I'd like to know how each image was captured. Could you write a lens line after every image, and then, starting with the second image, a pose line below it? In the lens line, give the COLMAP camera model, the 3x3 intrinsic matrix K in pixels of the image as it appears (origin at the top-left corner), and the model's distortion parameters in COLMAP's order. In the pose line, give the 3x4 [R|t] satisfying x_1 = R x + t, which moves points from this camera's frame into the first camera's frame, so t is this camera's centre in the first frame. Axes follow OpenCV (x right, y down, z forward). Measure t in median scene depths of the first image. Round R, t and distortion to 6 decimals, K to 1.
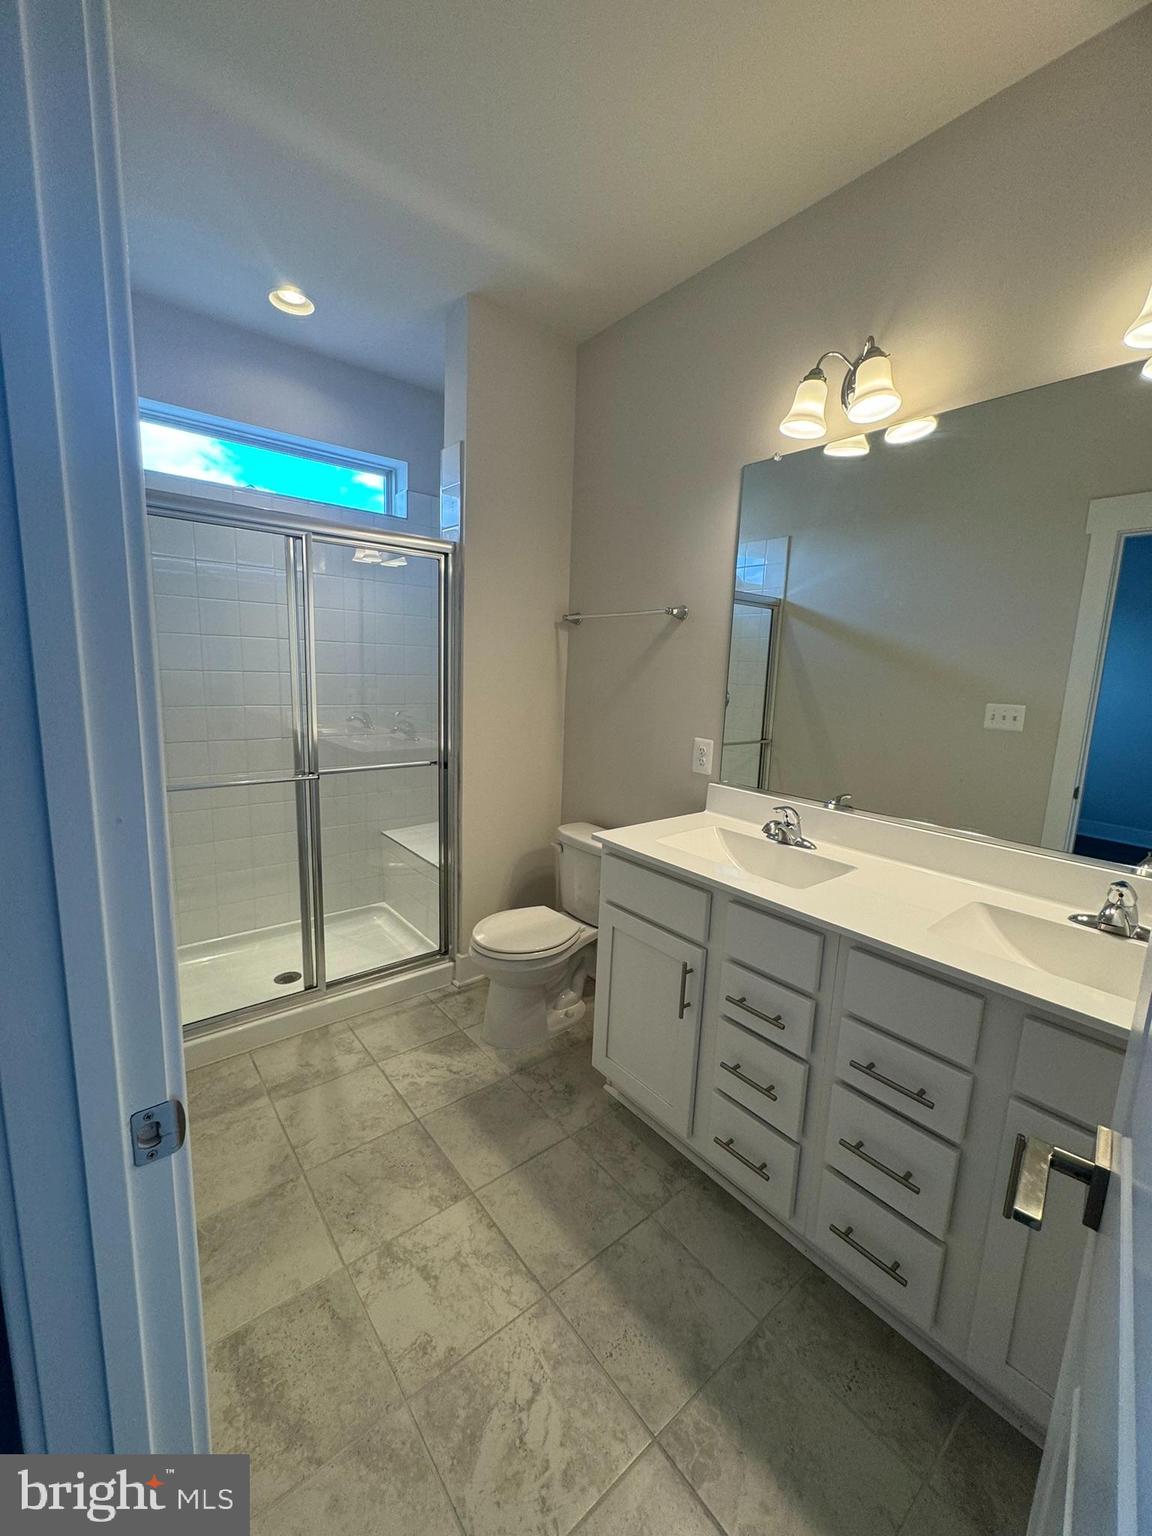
lens RADIAL K [[619.4, 0, 576.0], [0, 619.4, 768.0], [0, 0, 1]] dist [0.000246, 0.000039]
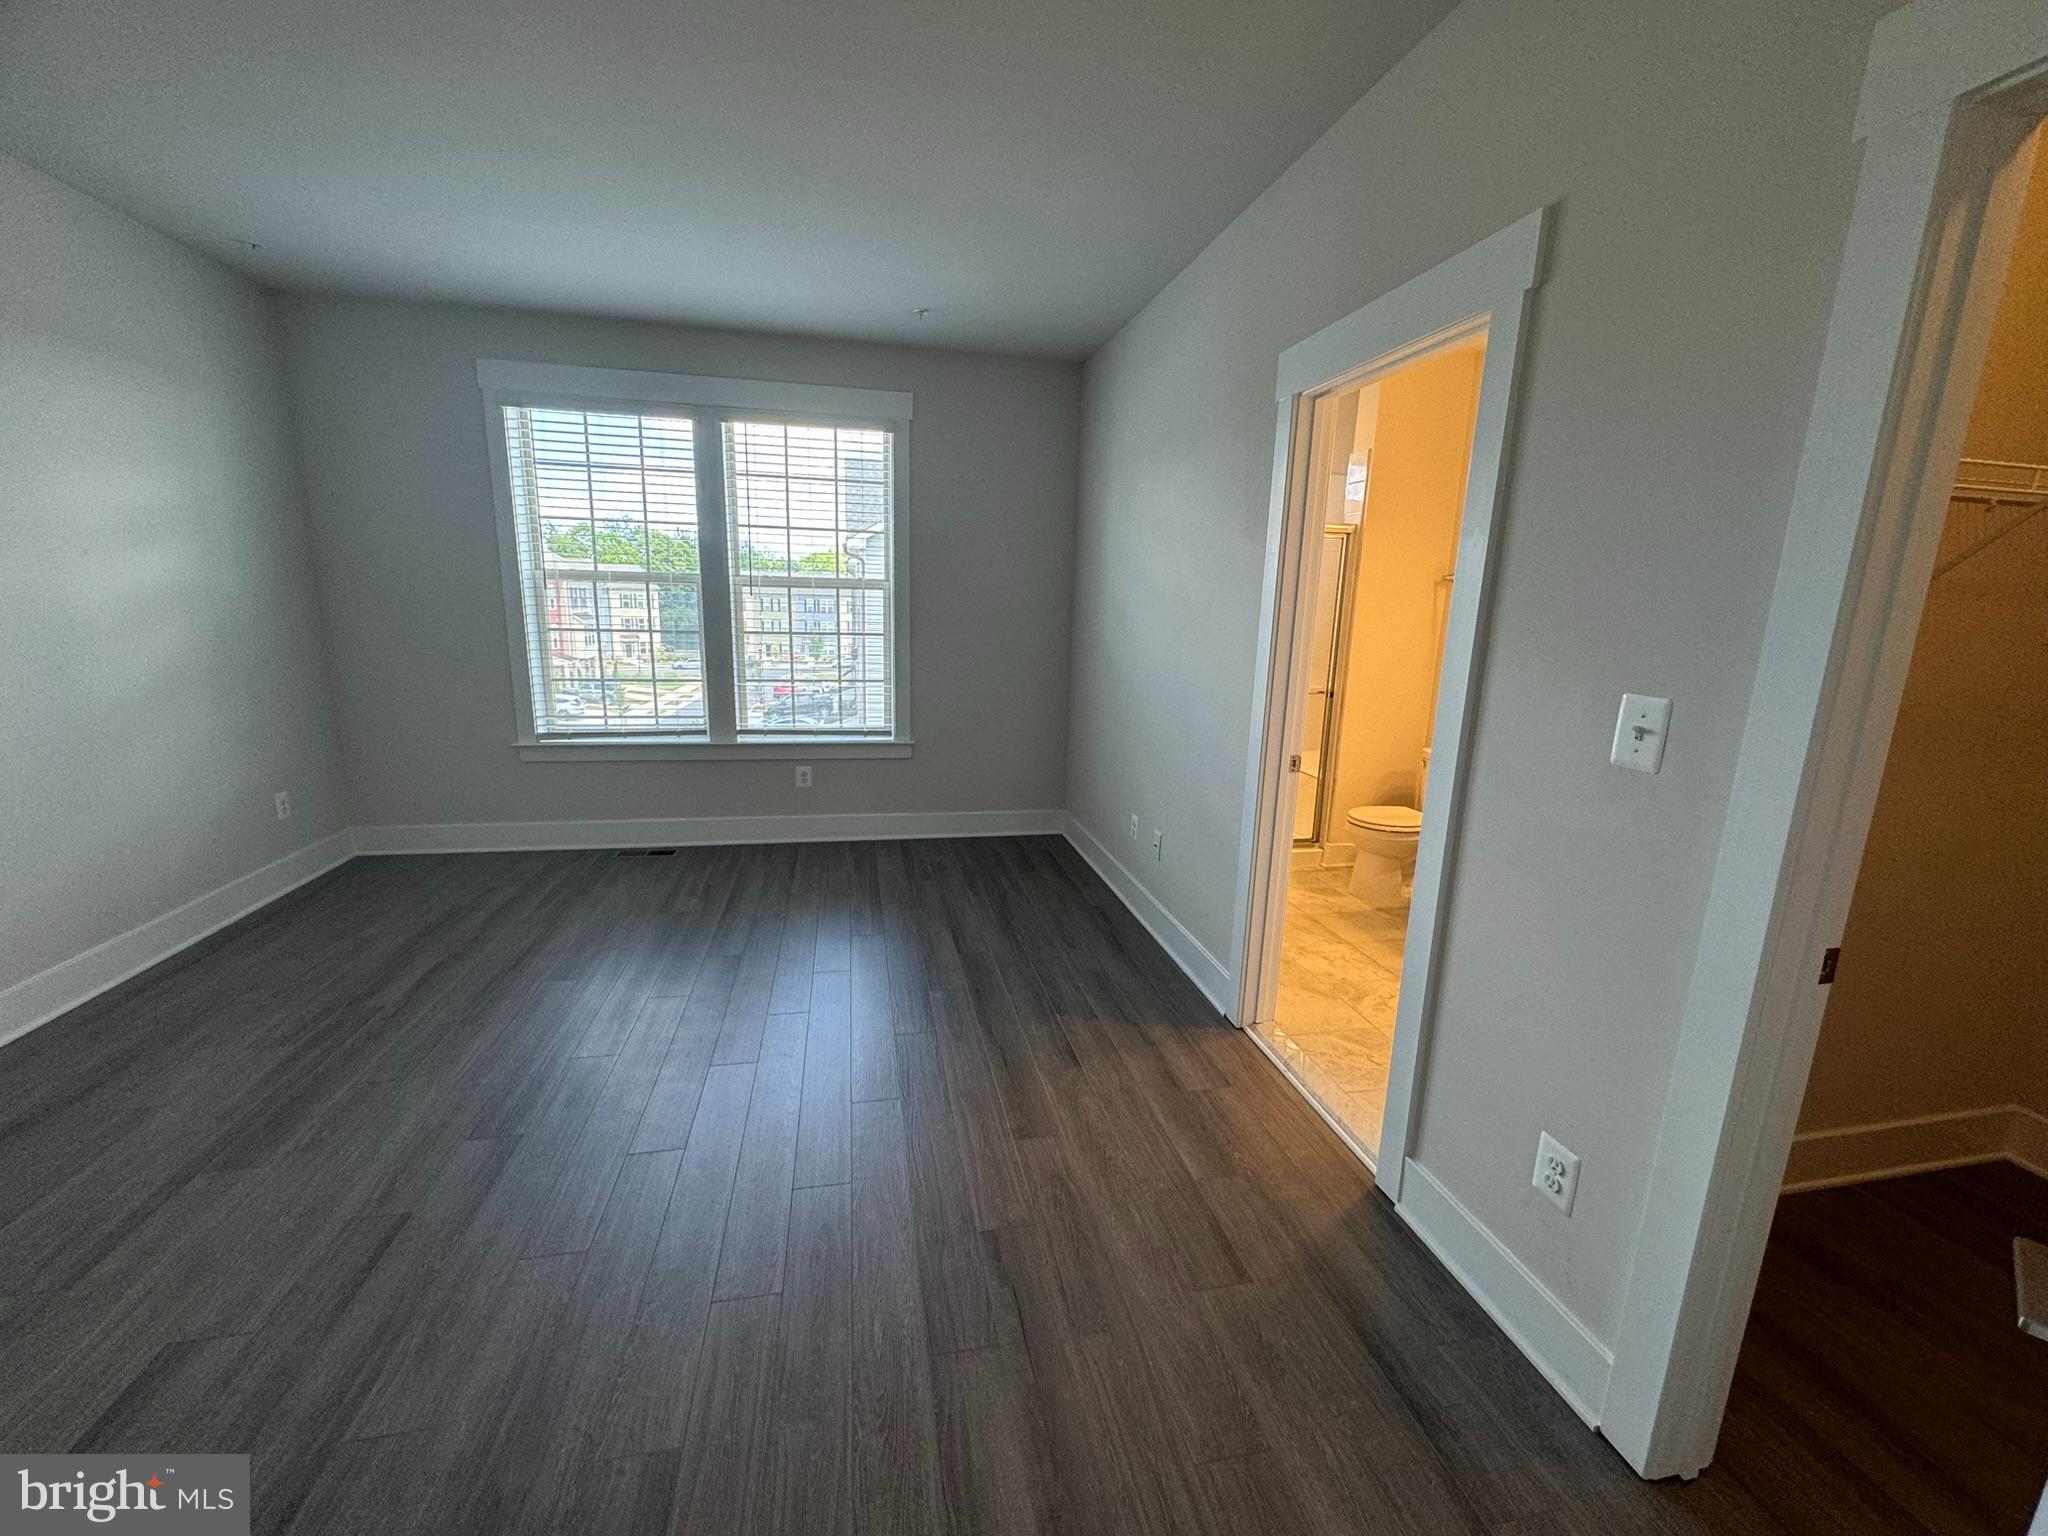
lens RADIAL K [[814.2, 0, 1024.0], [0, 814.2, 768.0], [0, 0, 1]] dist [0.000496, 0.000025]
pose [[0.889307, 0.082719, -0.449768, -0.002285], [-0.072096, 0.996566, 0.040730, 0.137222], [0.451592, -0.003795, 0.892216, -0.898233]]
